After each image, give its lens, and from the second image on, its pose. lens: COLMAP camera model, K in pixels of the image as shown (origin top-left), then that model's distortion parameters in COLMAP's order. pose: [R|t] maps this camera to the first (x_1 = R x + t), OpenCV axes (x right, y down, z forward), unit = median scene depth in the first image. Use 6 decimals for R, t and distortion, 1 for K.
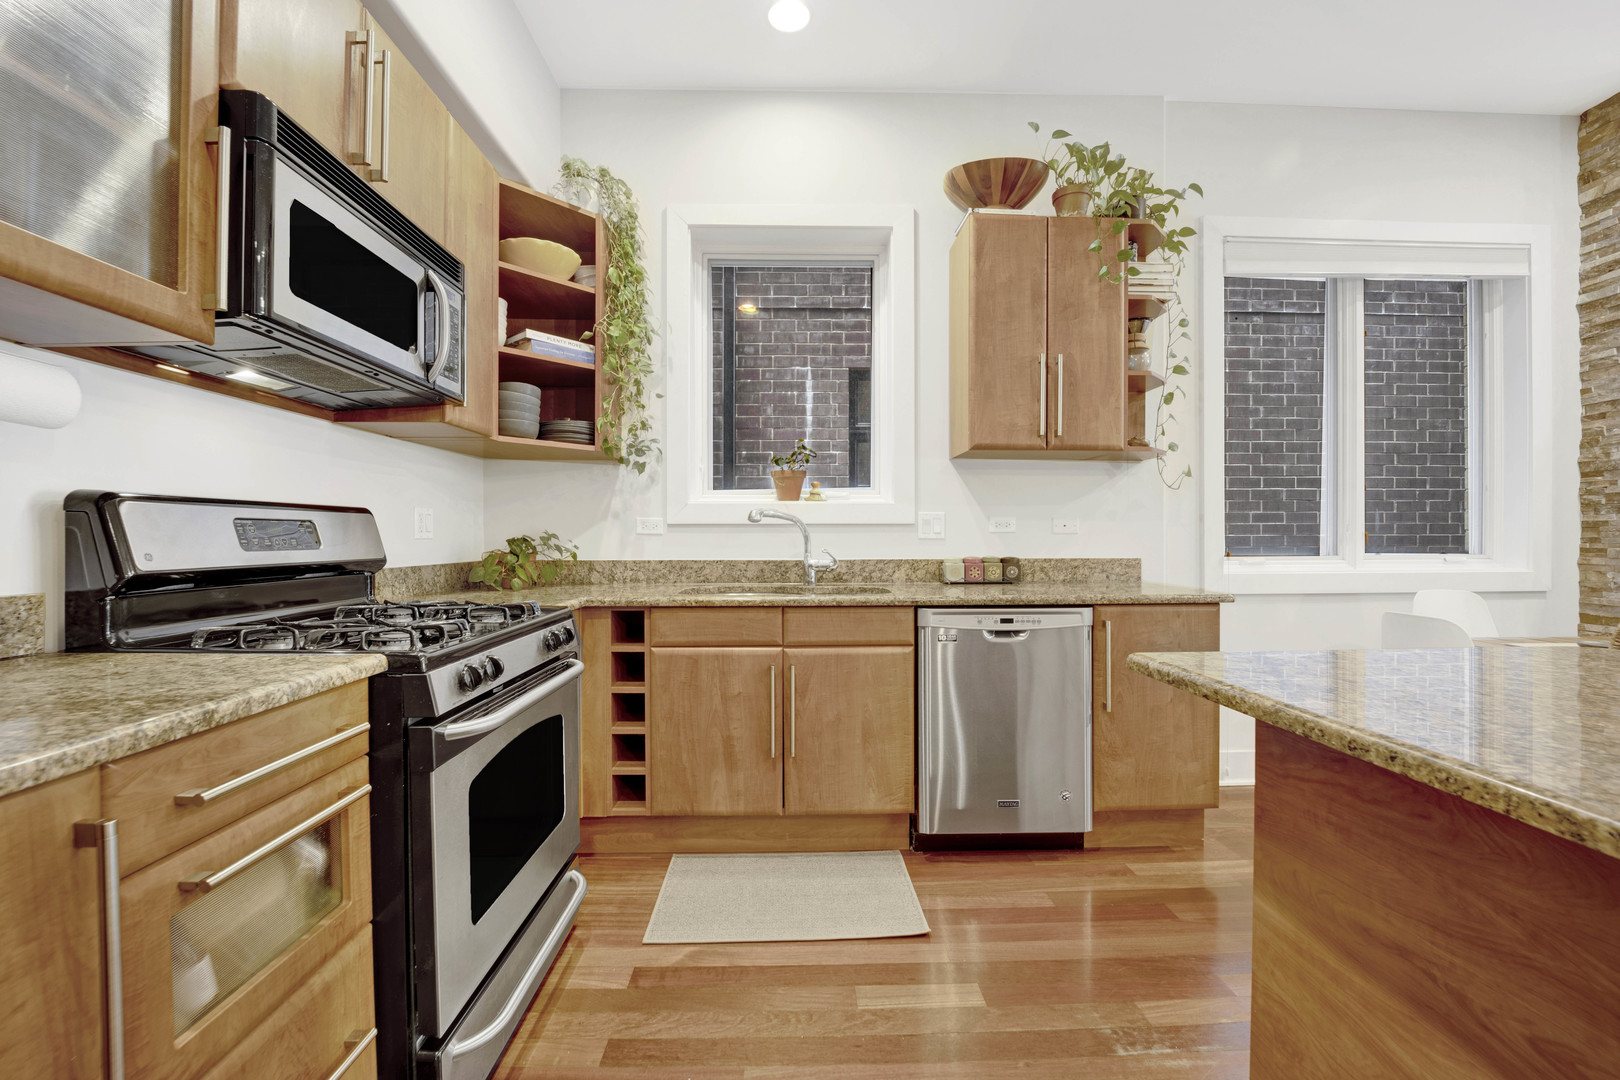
lens RADIAL K [[662.3, 0, 799.2], [0, 662.3, 547.0], [0, 0, 1]] dist [-0.022262, 0.000828]
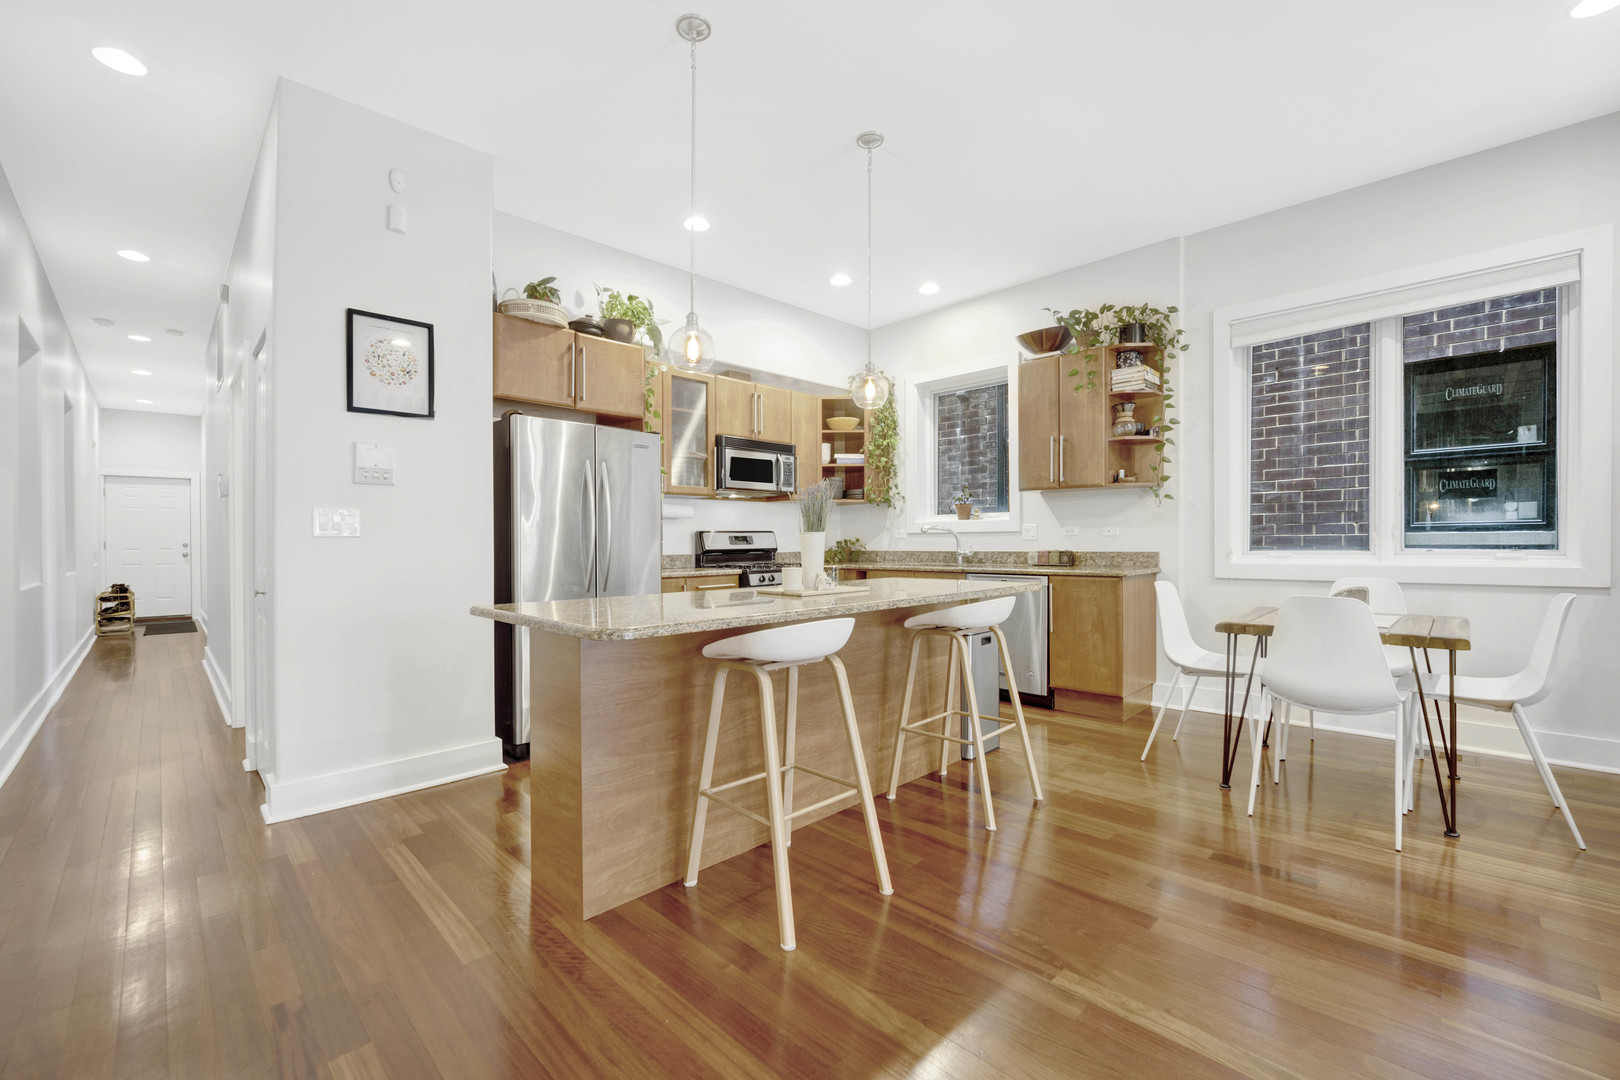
lens RADIAL K [[662.3, 0, 811.8], [0, 662.3, 541.9], [0, 0, 1]] dist [-0.022262, 0.000828]
pose [[0.694218, -0.003376, -0.719757, 1.198725], [-0.002515, 0.999972, -0.007116, 0.008158], [0.719761, 0.006750, 0.694189, -0.704684]]
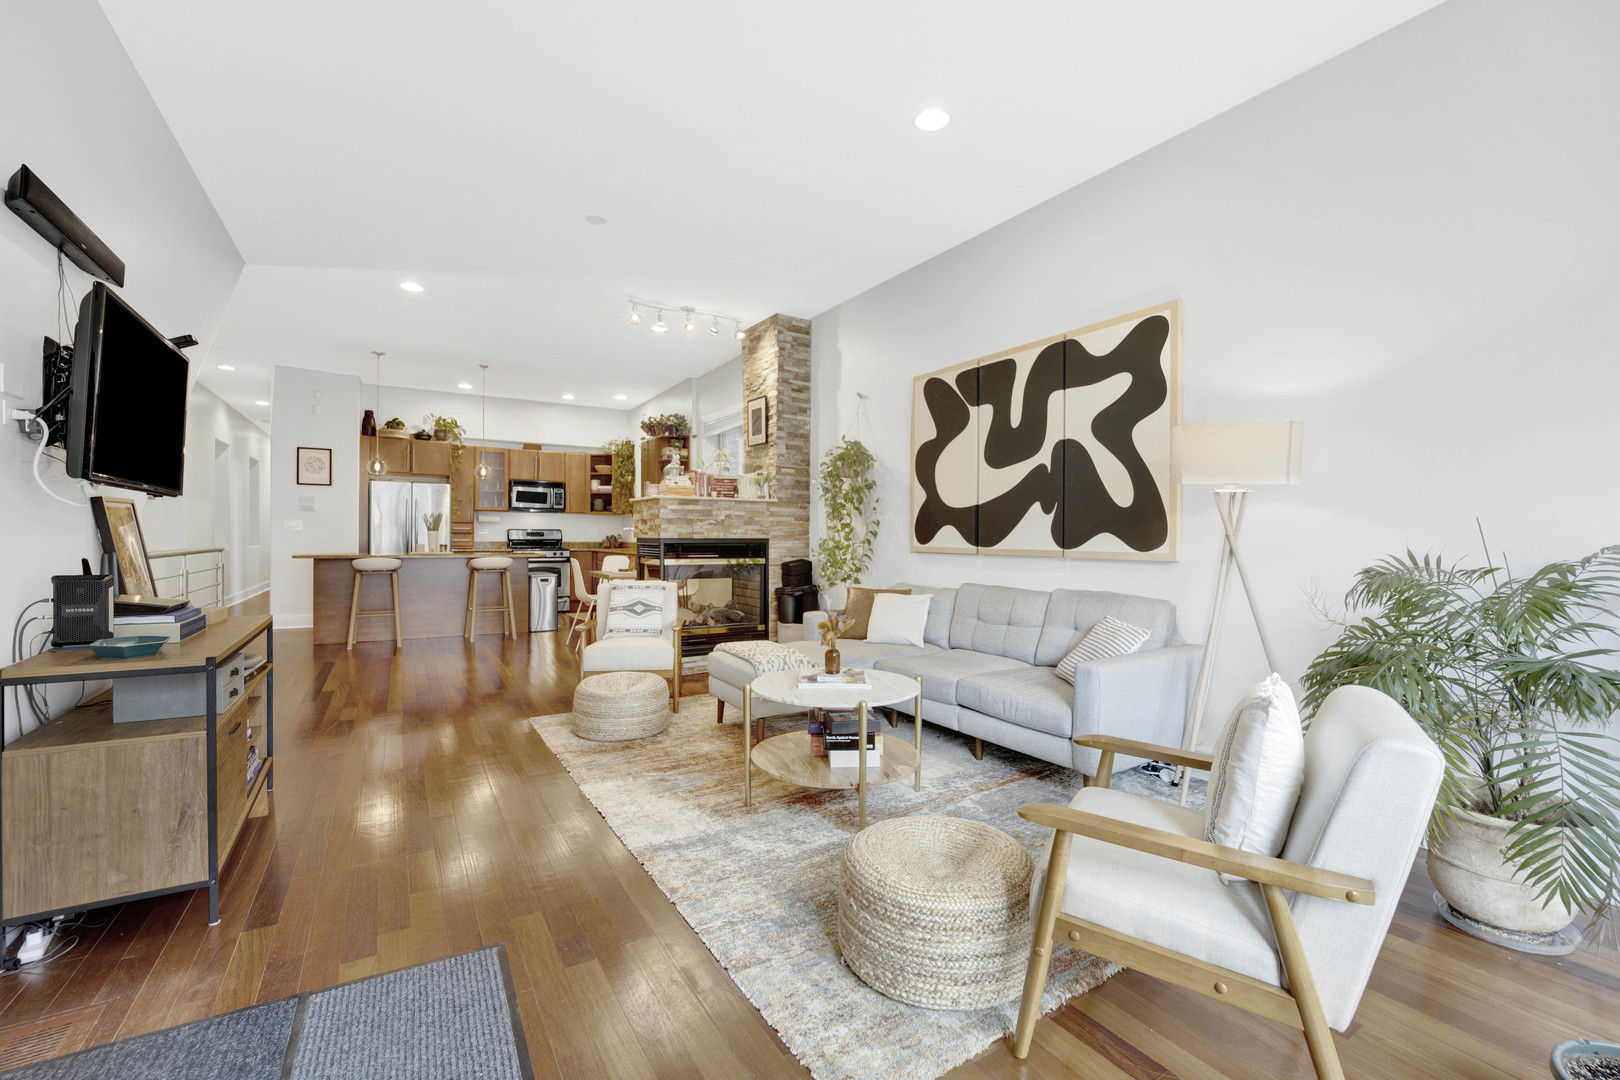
lens RADIAL K [[662.3, 0, 795.1], [0, 662.3, 532.2], [0, 0, 1]] dist [-0.022262, 0.000828]
pose [[0.510263, -0.000314, -0.860018, 3.631864], [-0.020942, 0.999699, -0.012790, -0.008417], [0.859763, 0.024537, 0.510103, -0.063348]]
